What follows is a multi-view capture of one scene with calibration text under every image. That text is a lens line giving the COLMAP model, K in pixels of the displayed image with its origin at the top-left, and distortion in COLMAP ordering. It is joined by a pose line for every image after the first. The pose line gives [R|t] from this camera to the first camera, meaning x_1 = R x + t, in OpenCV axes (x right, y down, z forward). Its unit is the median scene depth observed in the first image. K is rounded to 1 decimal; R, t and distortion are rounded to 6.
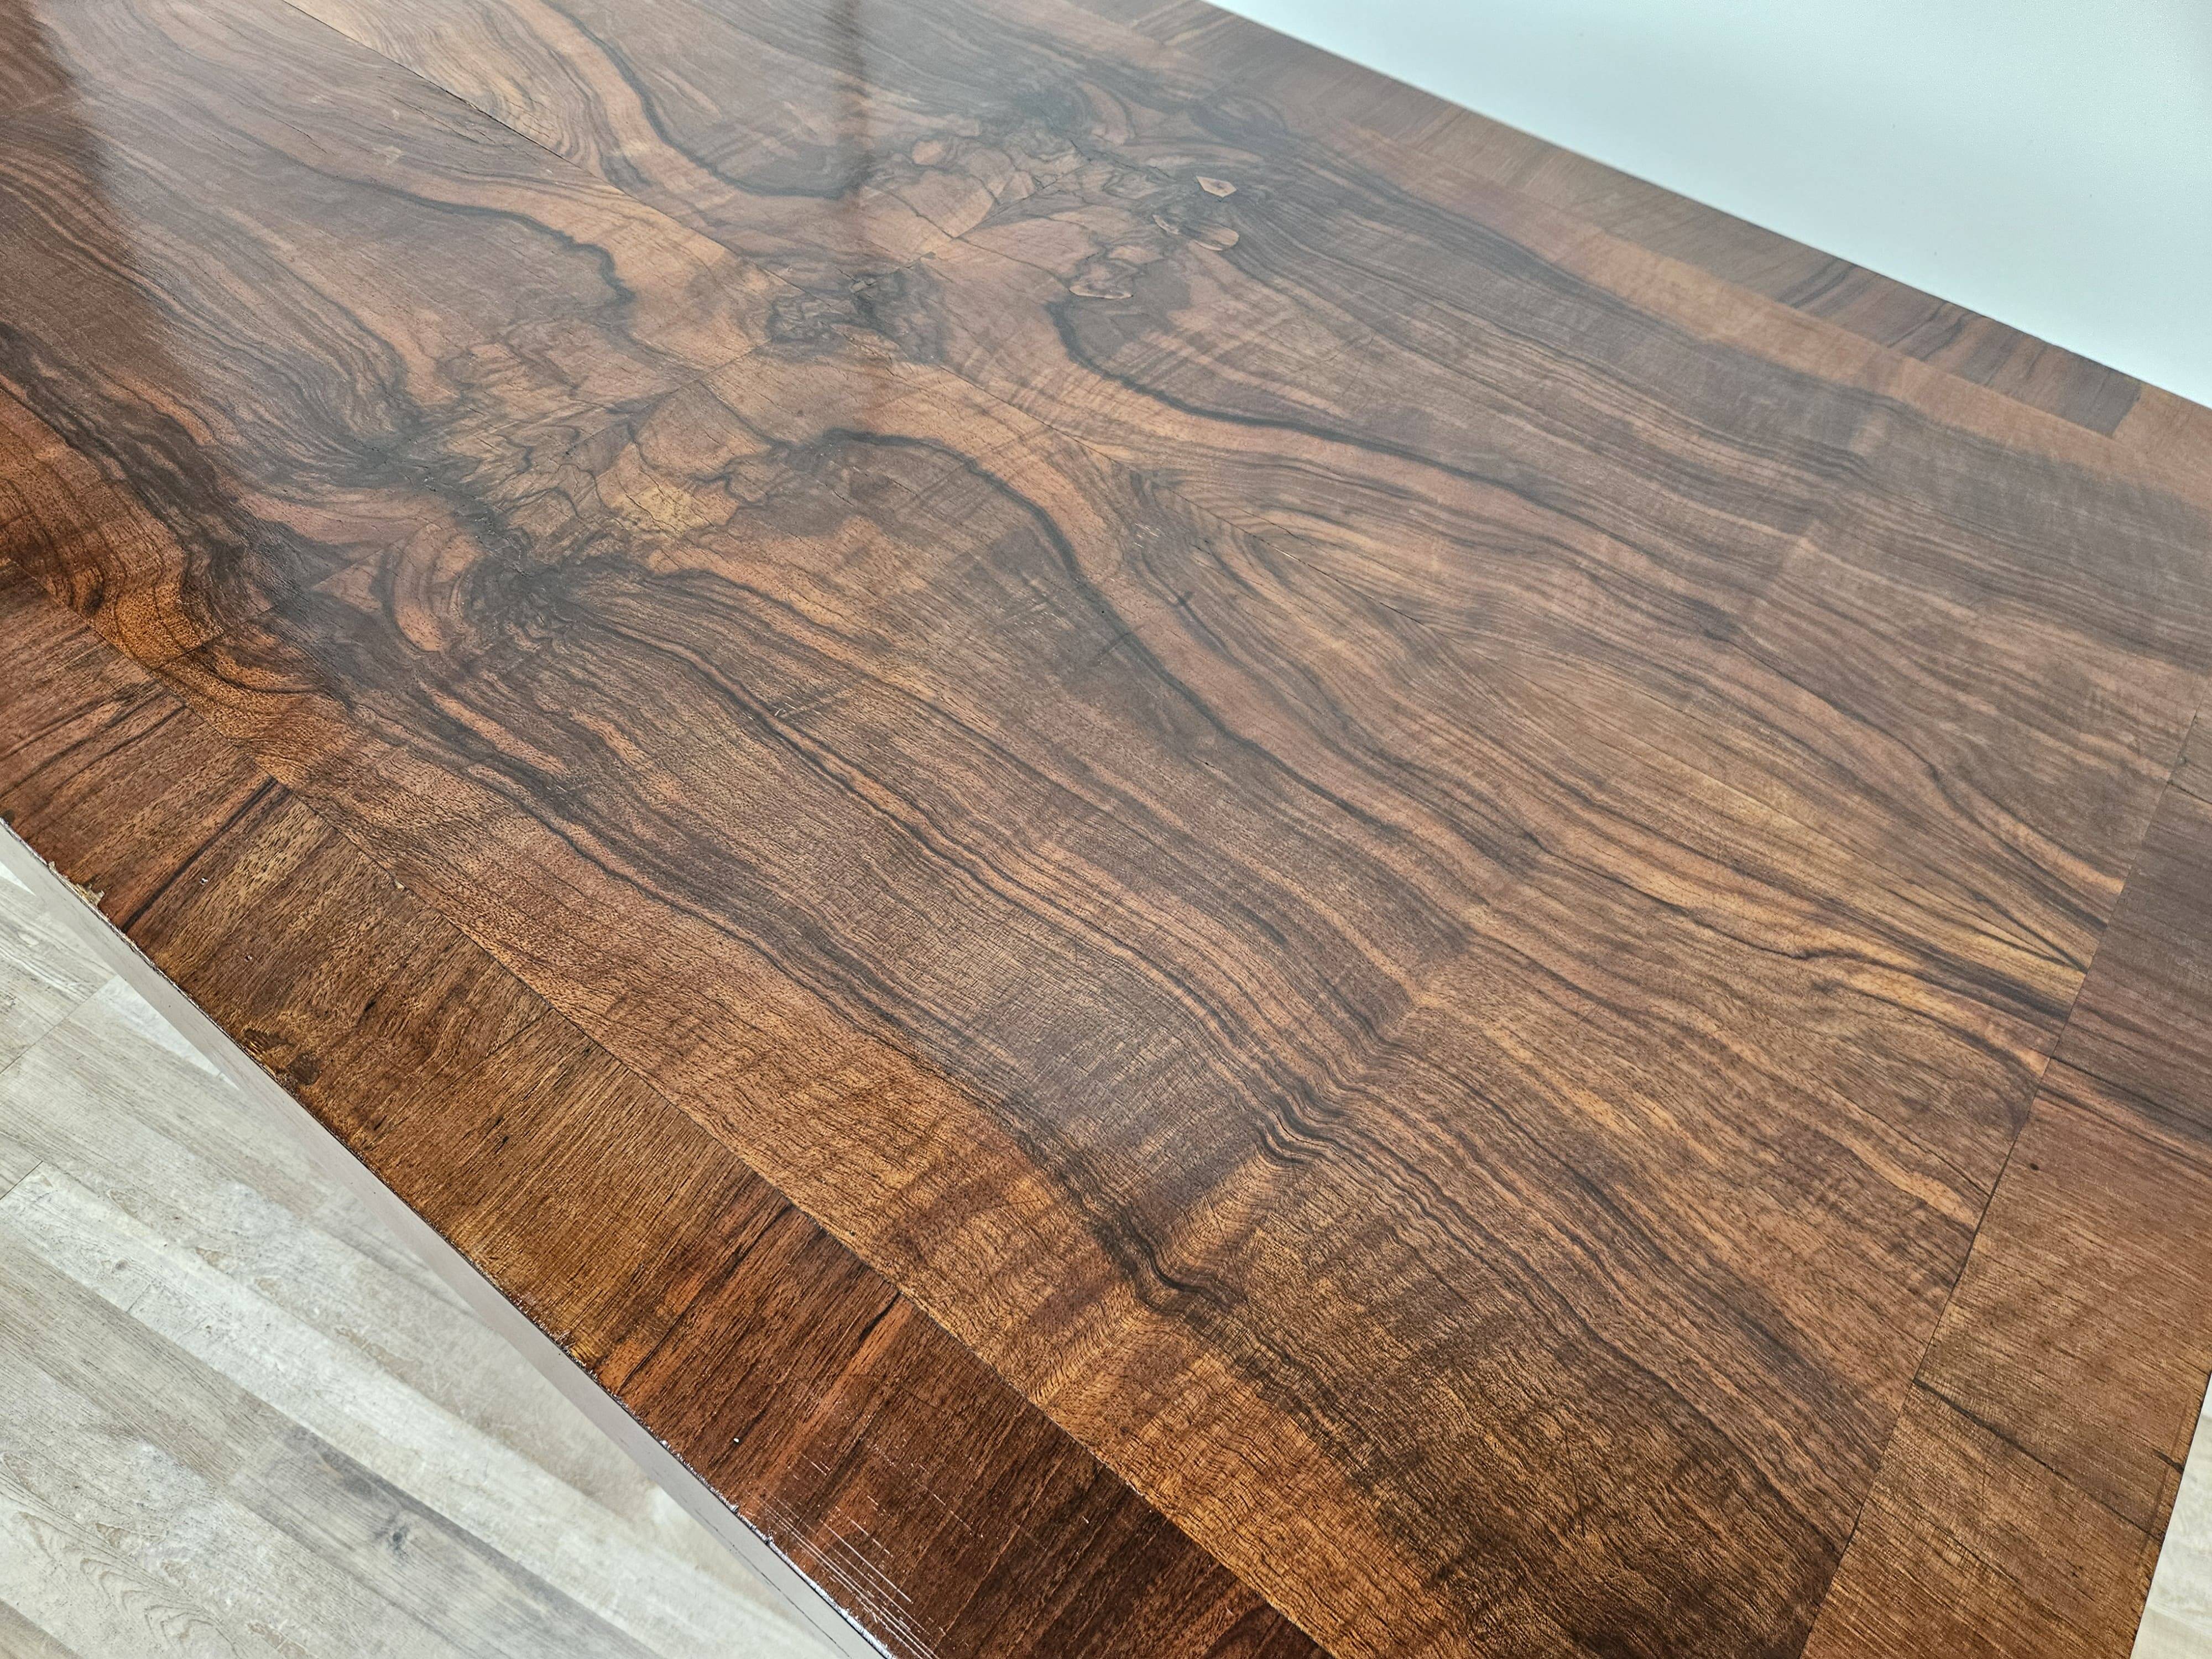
lens RADIAL K [[1497.6, 0, 1117.0], [0, 1497.6, 851.7], [0, 0, 1]] dist [0.044013, -0.048578]
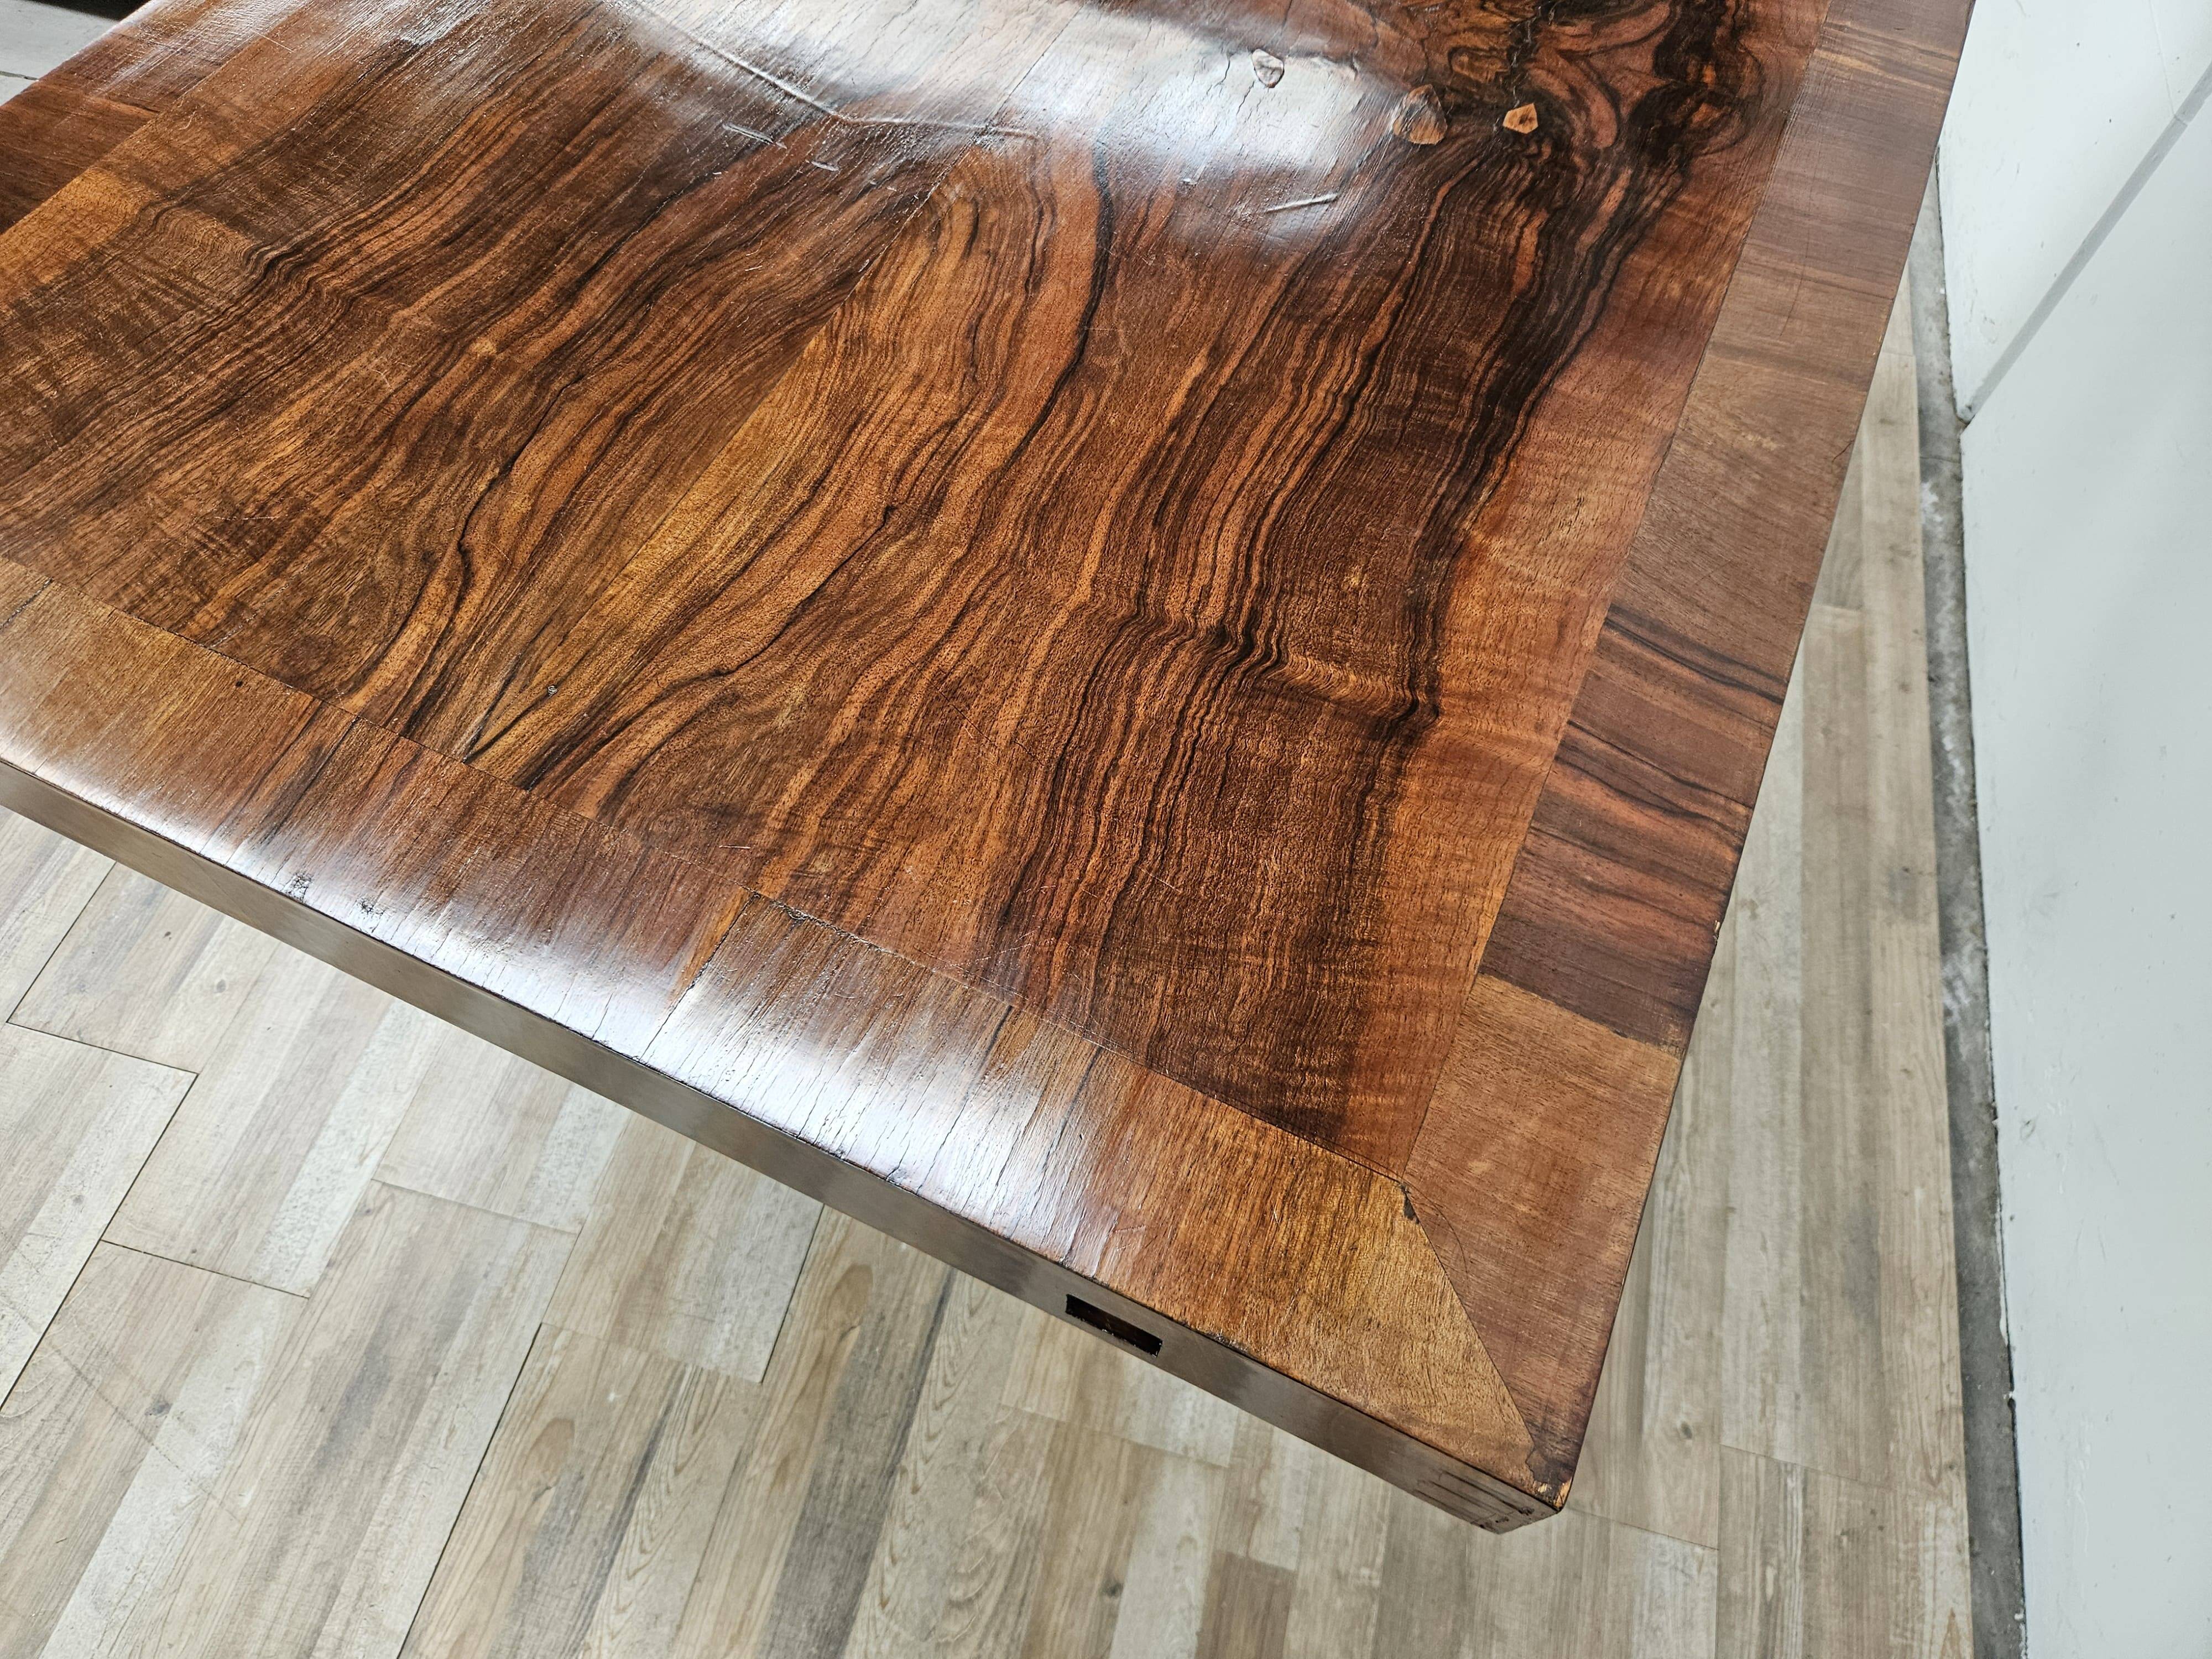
lens RADIAL K [[1495.1, 0, 1087.7], [0, 1495.1, 830.4], [0, 0, 1]] dist [0.050618, -0.043019]
pose [[0.220770, 0.797604, -0.561328, 1.191586], [-0.762718, 0.499890, 0.410330, -0.563903], [0.607883, 0.337547, 0.718707, 0.482085]]
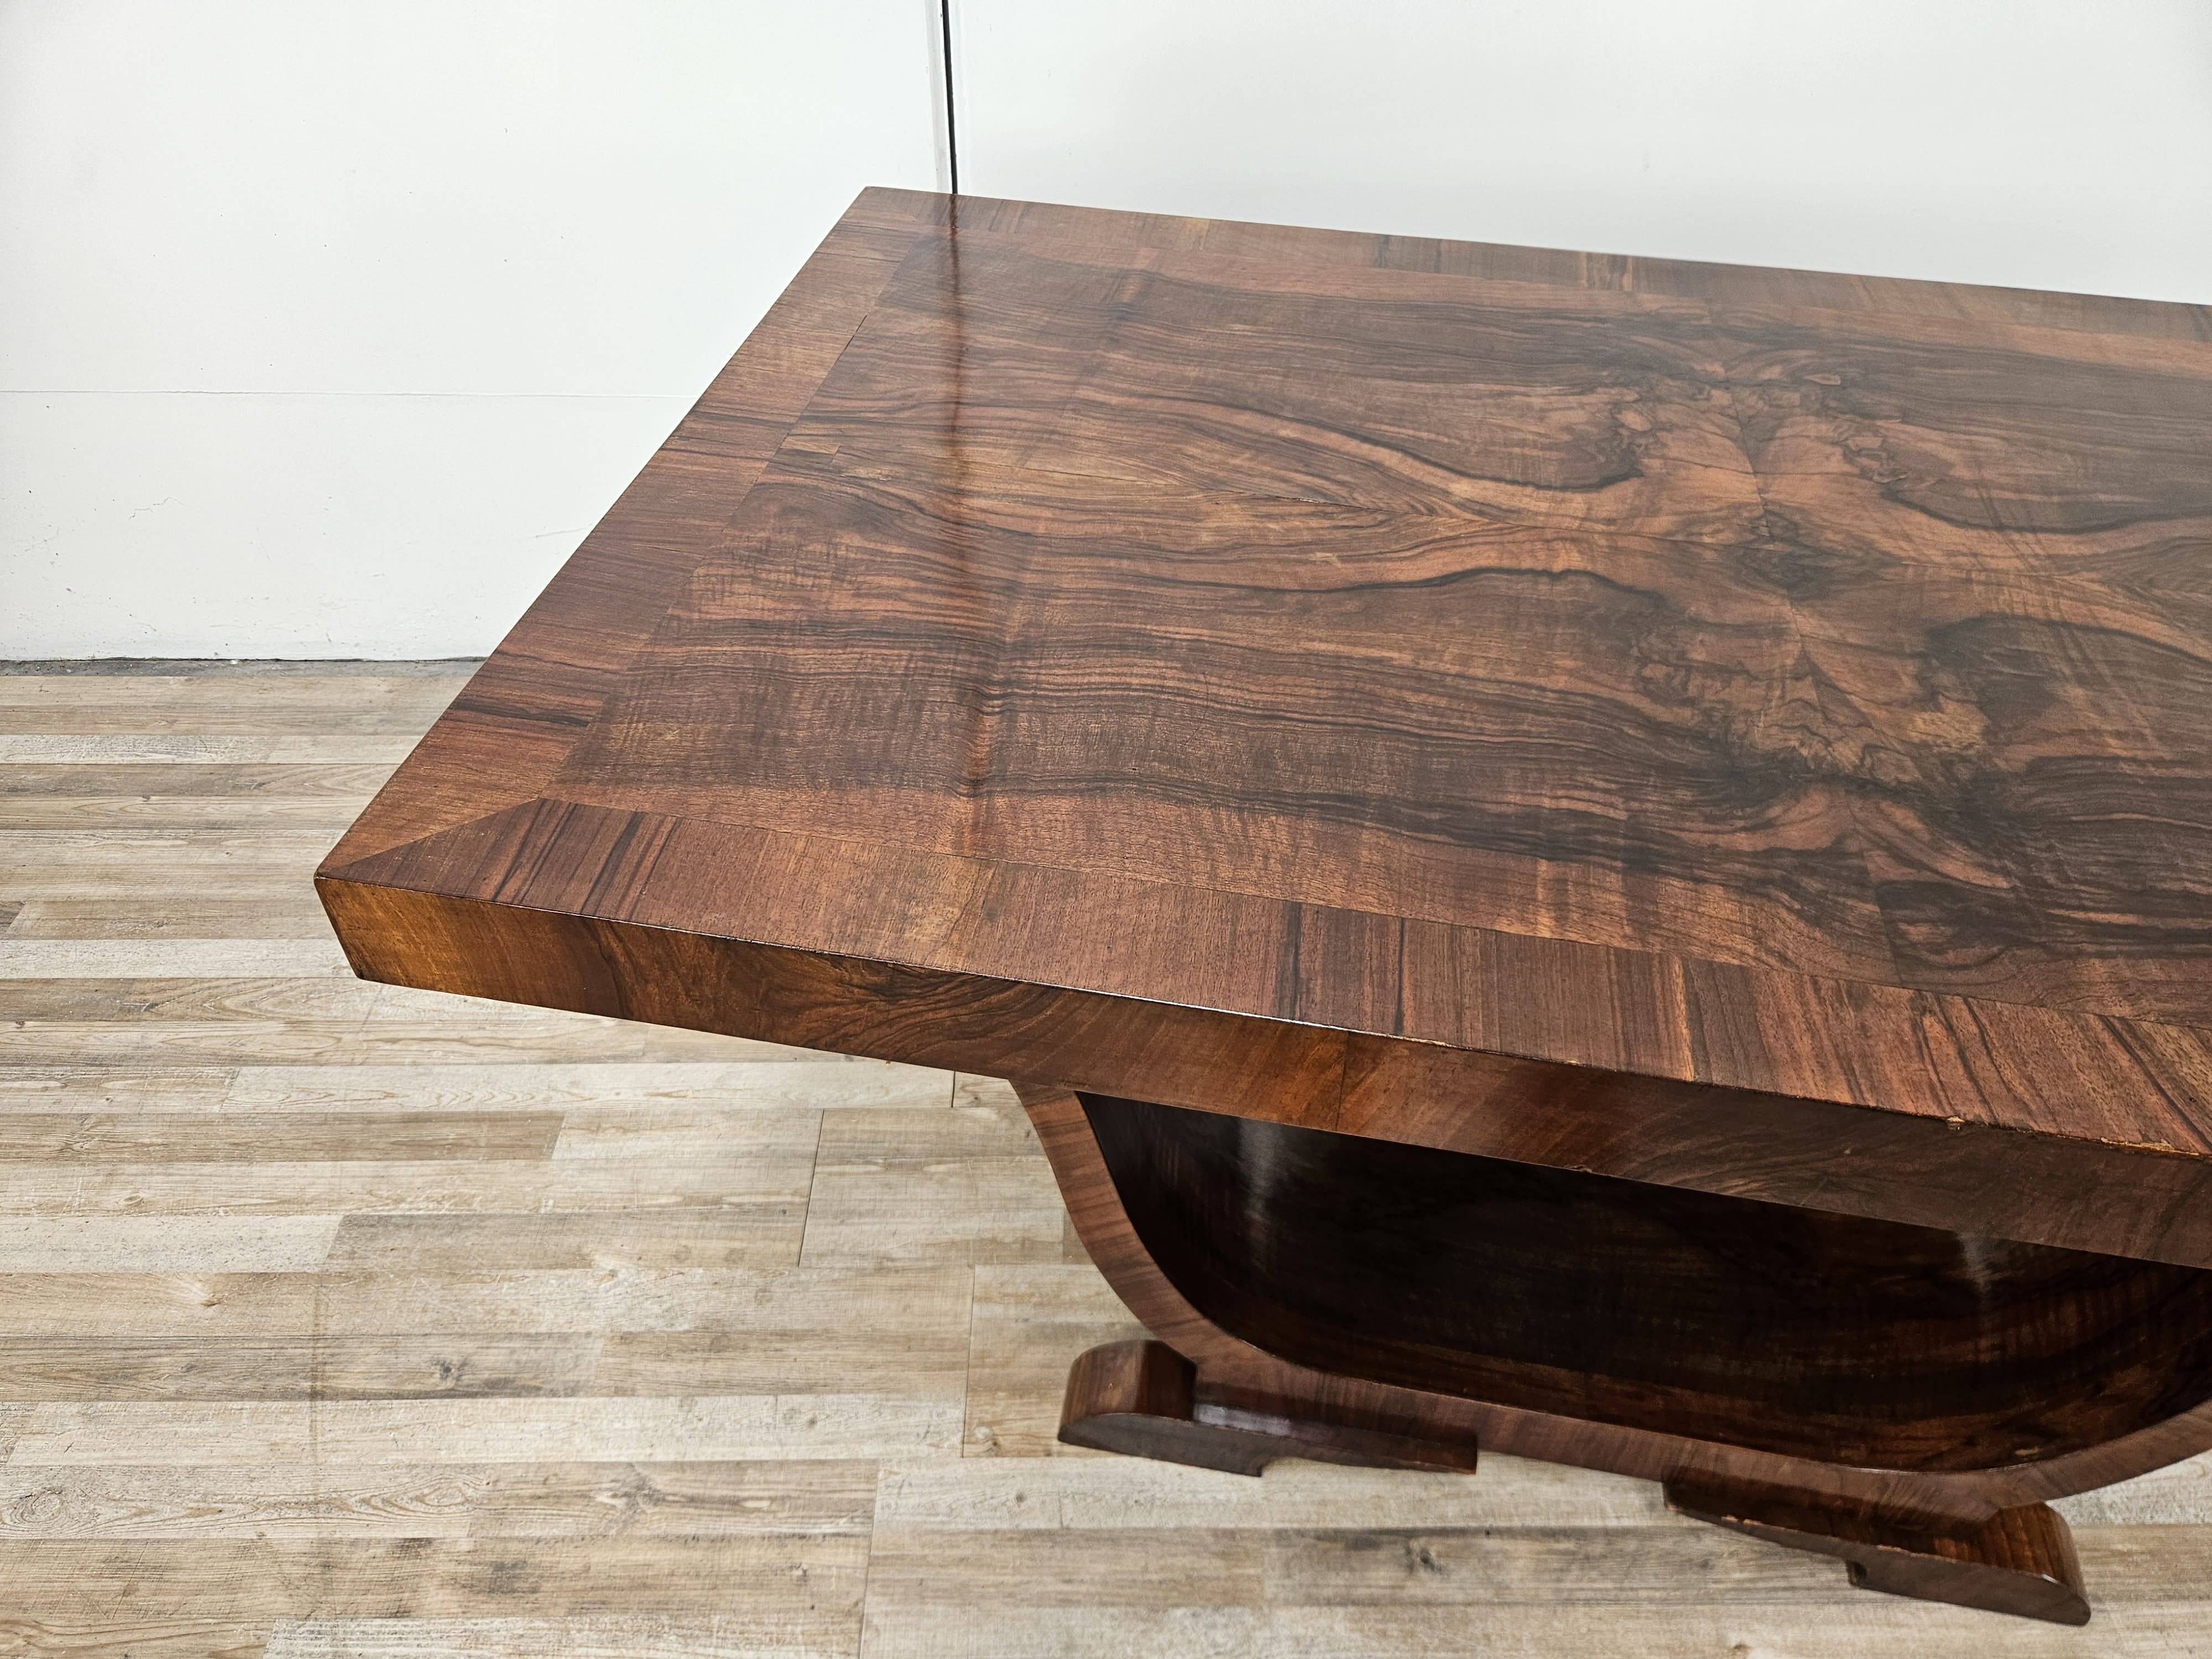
lens RADIAL K [[1487.9, 0, 1116.6], [0, 1487.9, 838.7], [0, 0, 1]] dist [0.053300, -0.051987]
pose [[0.881701, -0.365120, 0.298815, -1.345852], [0.396238, 0.916846, -0.048875, -0.369556], [-0.256122, 0.161495, 0.953059, 0.036458]]
